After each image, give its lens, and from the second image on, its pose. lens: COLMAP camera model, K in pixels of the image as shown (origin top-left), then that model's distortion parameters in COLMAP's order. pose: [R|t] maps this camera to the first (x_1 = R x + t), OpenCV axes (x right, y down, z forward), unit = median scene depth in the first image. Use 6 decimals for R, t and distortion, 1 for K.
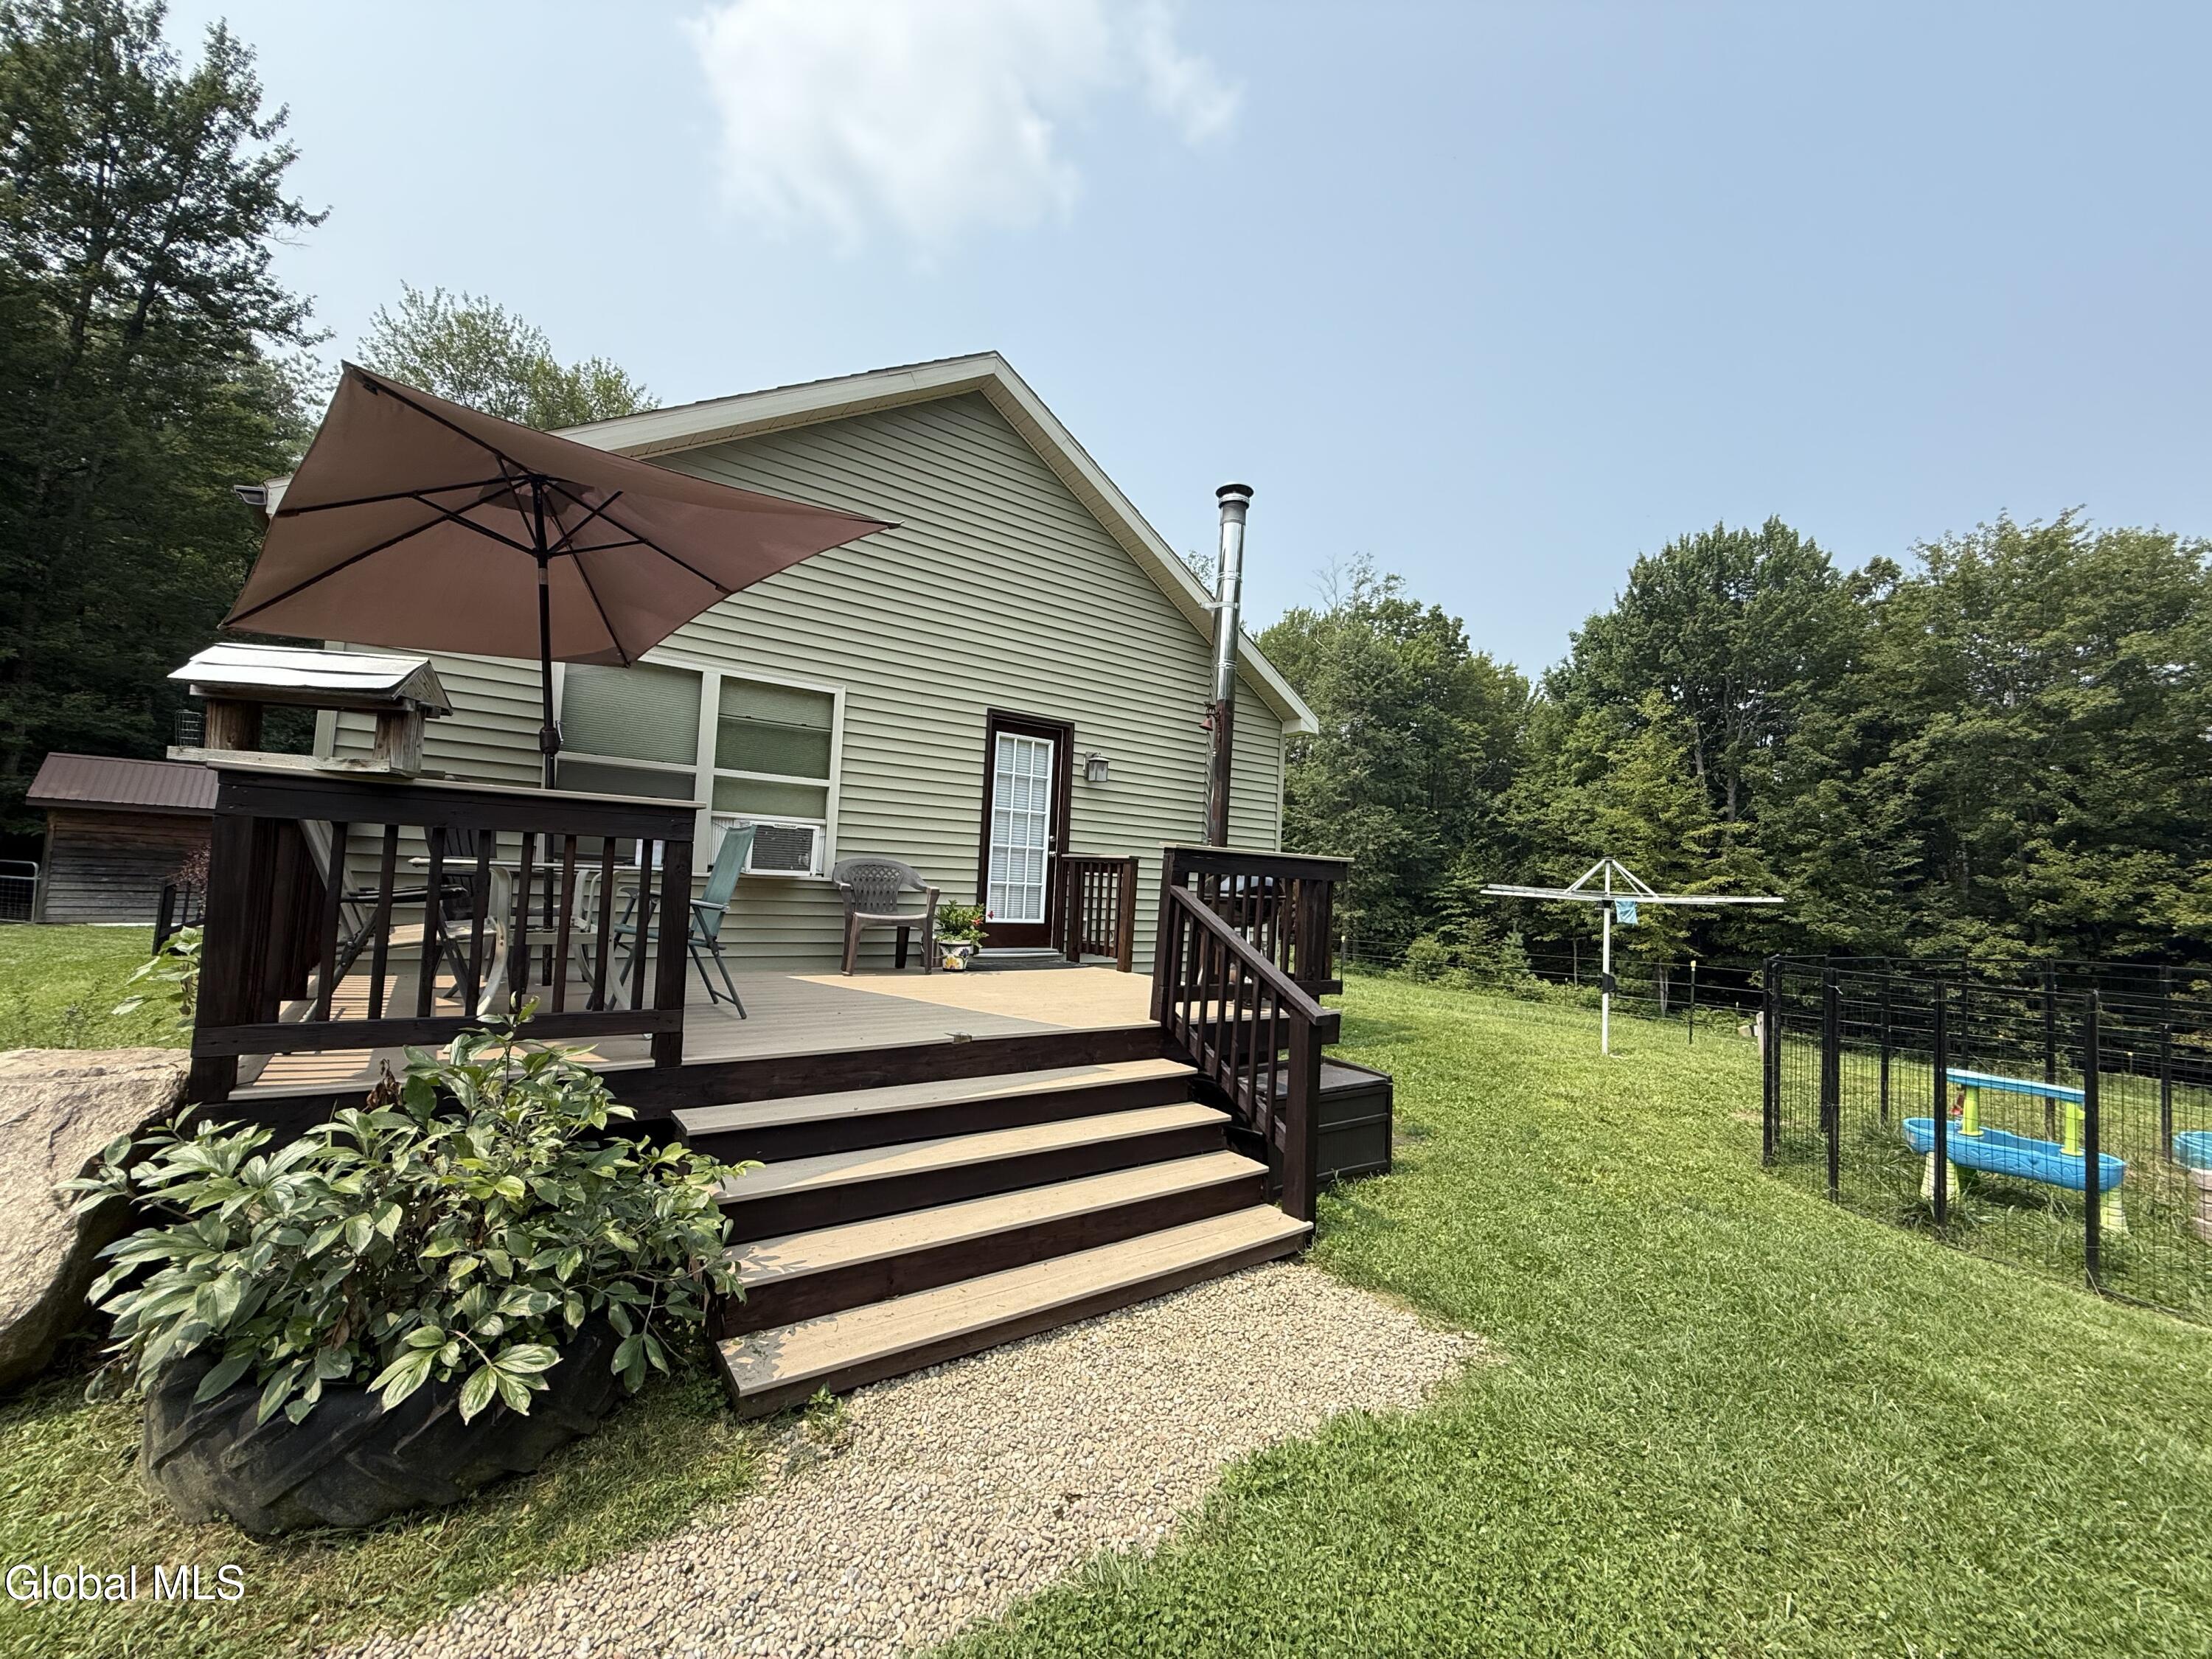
lens RADIAL K [[880.5, 0, 1100.1], [0, 880.5, 827.3], [0, 0, 1]] dist [0.002943, -0.000595]
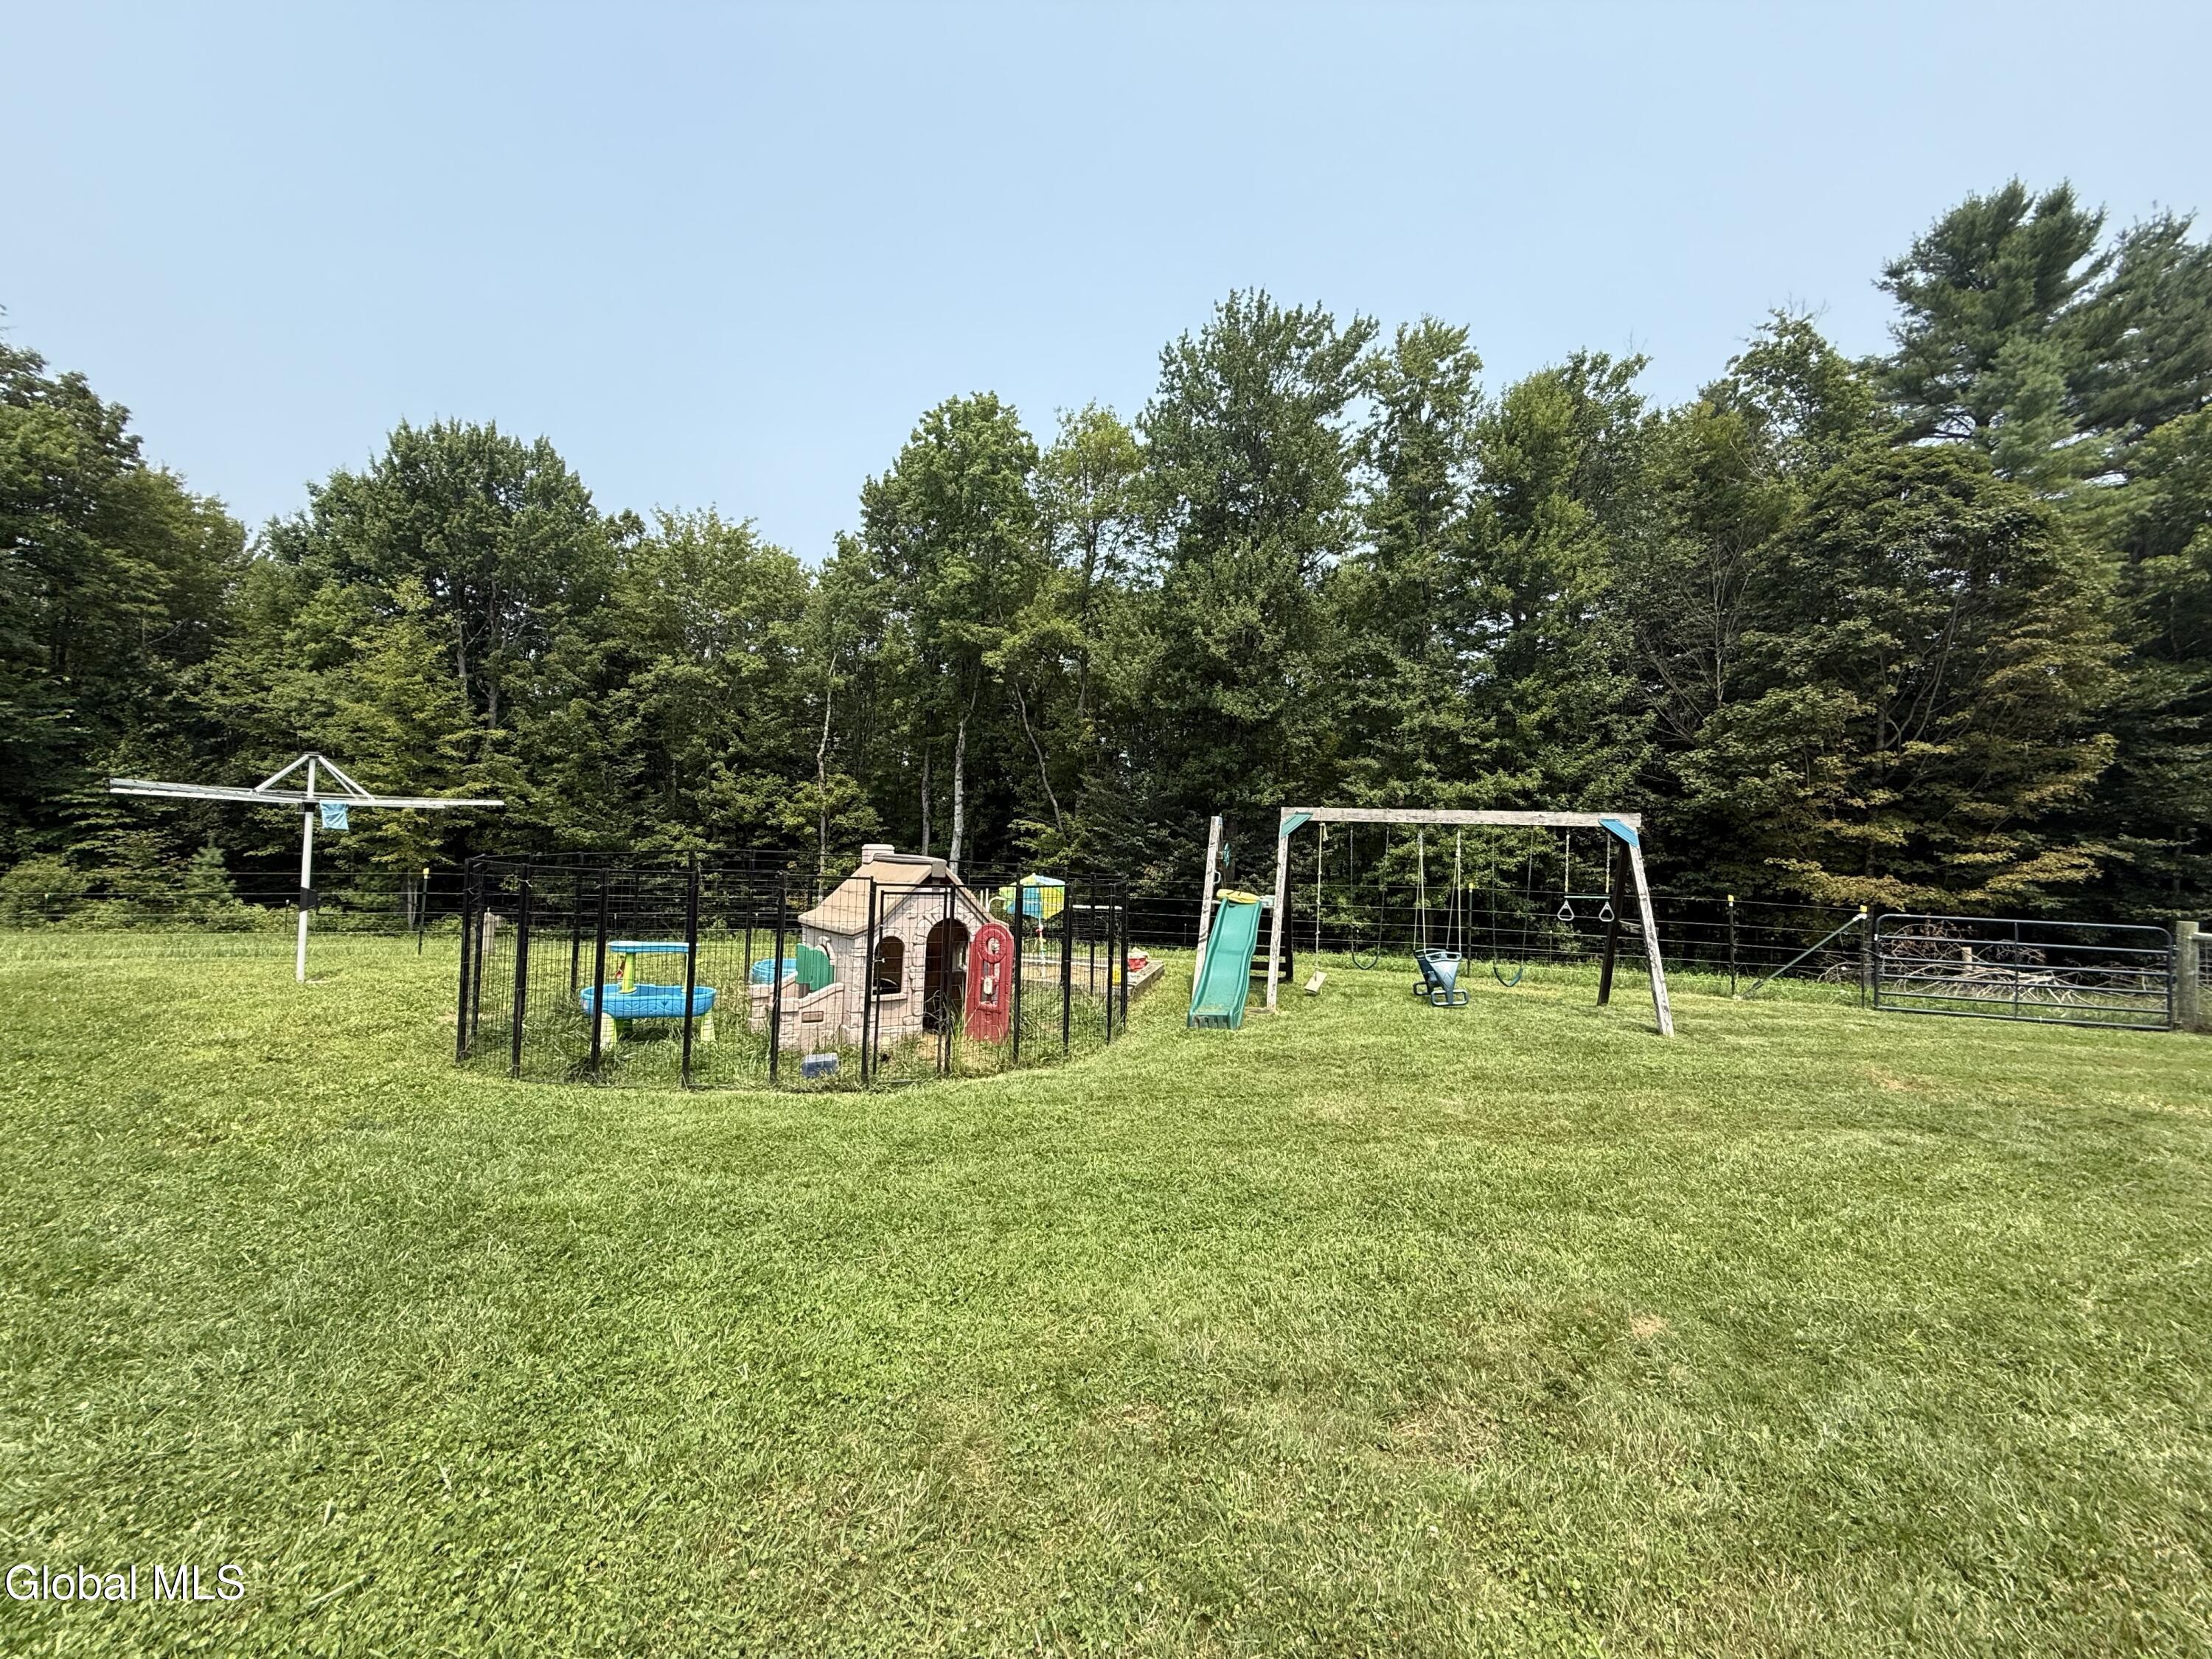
lens RADIAL K [[880.5, 0, 1101.1], [0, 880.5, 829.8], [0, 0, 1]] dist [0.002943, -0.000595]
pose [[0.343506, -0.020978, 0.938916, 0.010351], [-0.079361, 0.995526, 0.051278, 0.001135], [-0.935791, -0.092128, 0.340304, -0.003141]]
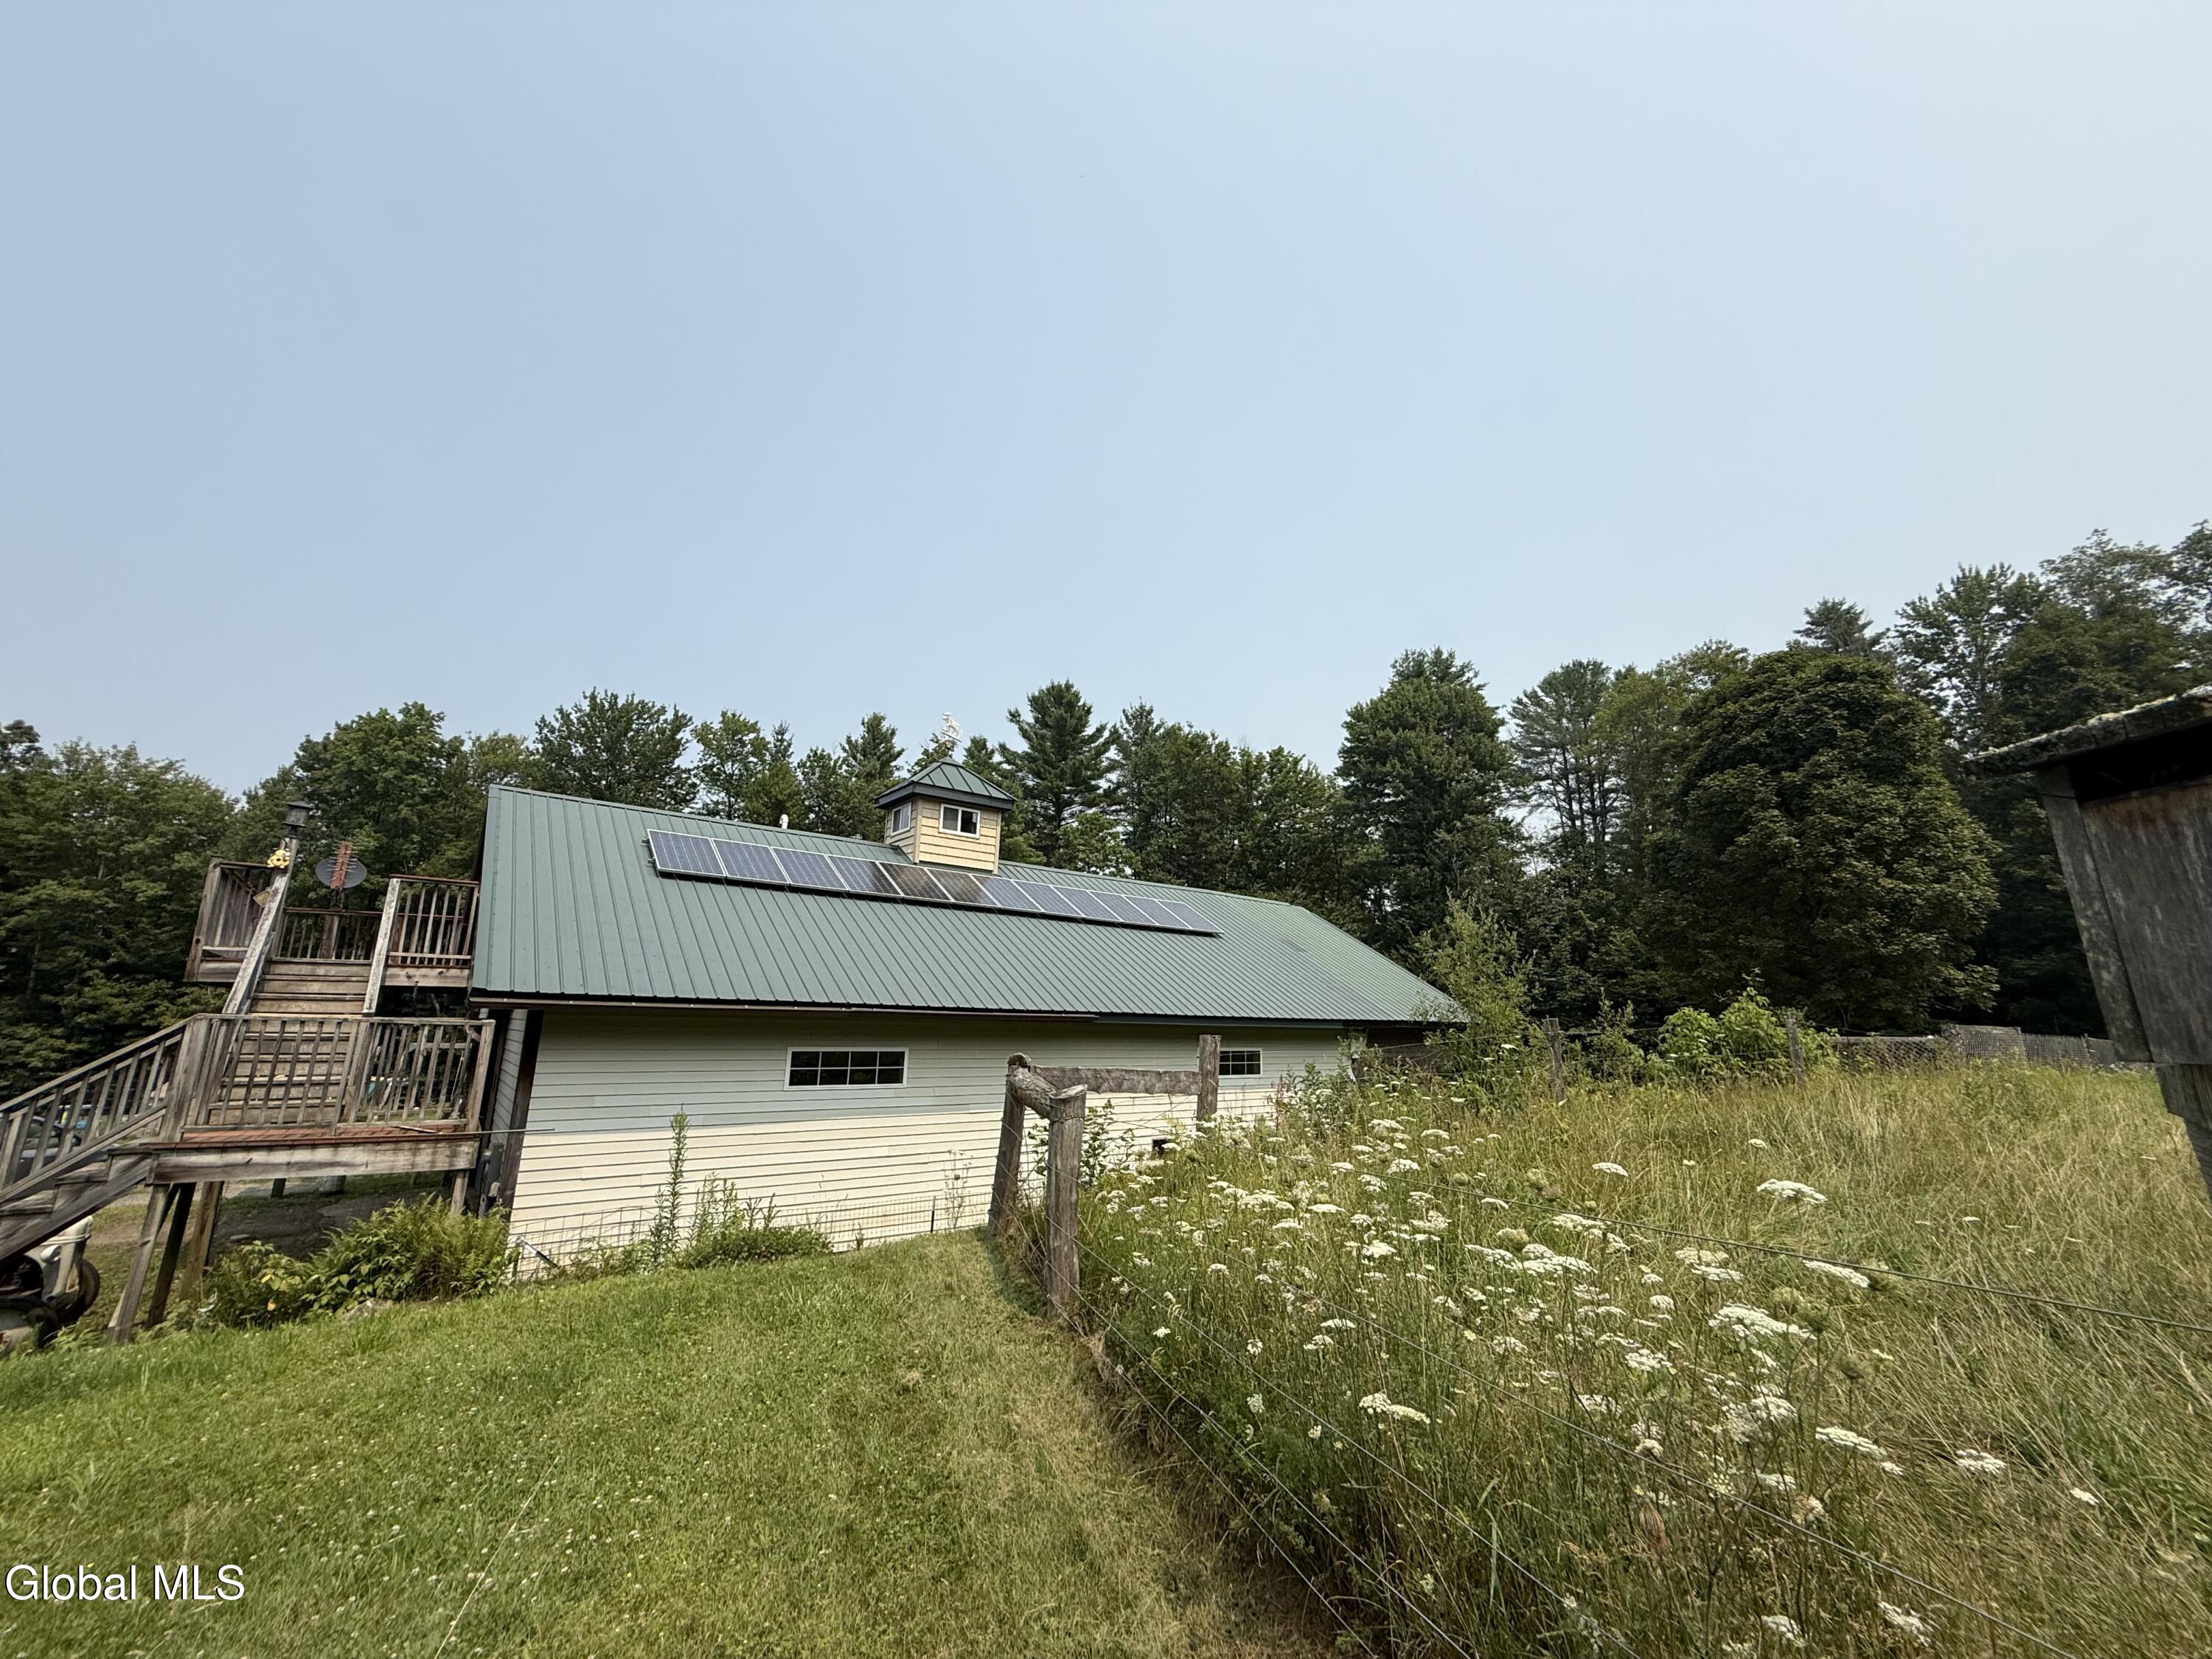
lens RADIAL K [[880.5, 0, 1098.8], [0, 880.5, 833.0], [0, 0, 1]] dist [0.002943, -0.000595]
pose [[-0.106577, 0.166873, 0.980201, -0.646730], [-0.078318, 0.981344, -0.175583, -0.087198], [-0.991215, -0.095481, -0.091520, -0.548831]]
